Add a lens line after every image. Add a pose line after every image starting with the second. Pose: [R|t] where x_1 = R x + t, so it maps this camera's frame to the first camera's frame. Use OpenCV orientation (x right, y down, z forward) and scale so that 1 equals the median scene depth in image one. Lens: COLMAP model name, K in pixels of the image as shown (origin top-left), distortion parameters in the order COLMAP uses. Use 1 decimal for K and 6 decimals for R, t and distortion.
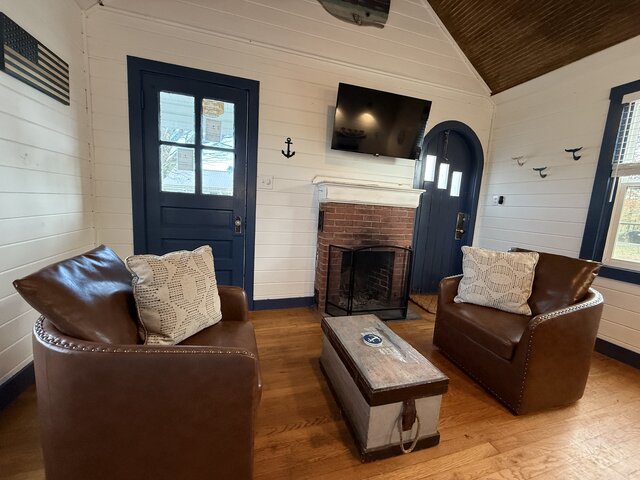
lens RADIAL K [[255.0, 0, 318.0], [0, 255.0, 239.2], [0, 0, 1]] dist [-0.000675, -0.000183]
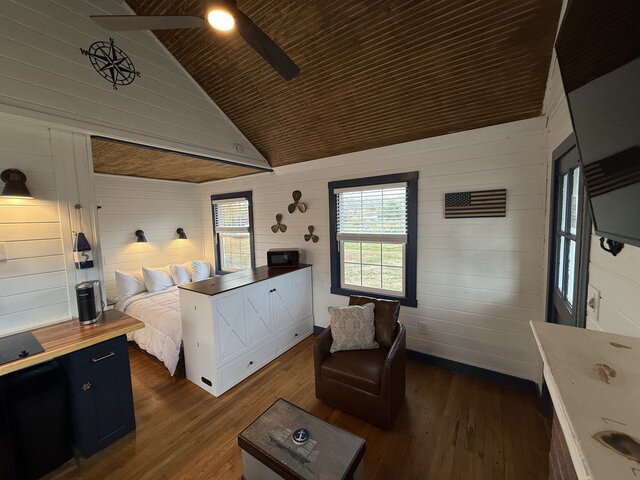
lens RADIAL K [[255.0, 0, 318.0], [0, 255.0, 239.2], [0, 0, 1]] dist [-0.000675, -0.000183]
pose [[-0.776784, 0.016393, -0.629554, 0.481355], [-0.100655, 0.983579, 0.149805, -0.351566], [0.621671, 0.179734, -0.762378, 0.997630]]
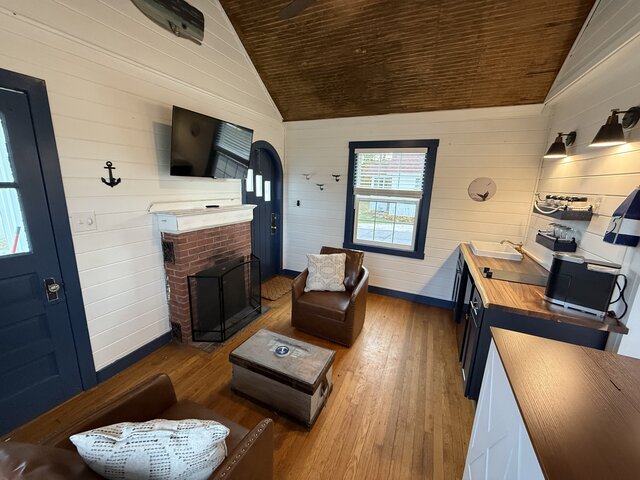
lens RADIAL K [[255.0, 0, 318.0], [0, 255.0, 239.2], [0, 0, 1]] dist [-0.000675, -0.000183]
pose [[0.658352, -0.198718, 0.726005, -0.299275], [0.105100, 0.979342, 0.172754, -0.226784], [-0.745336, -0.037430, 0.665637, -0.005564]]
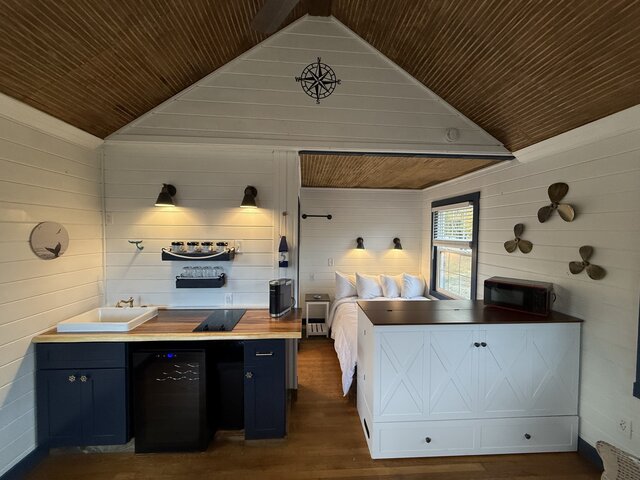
lens RADIAL K [[255.0, 0, 318.0], [0, 255.0, 239.2], [0, 0, 1]] dist [-0.000675, -0.000183]
pose [[-0.969925, -0.074712, 0.231655, 0.200961], [-0.034553, 0.984352, 0.172793, -0.329555], [-0.240940, 0.159592, -0.957329, 0.769695]]
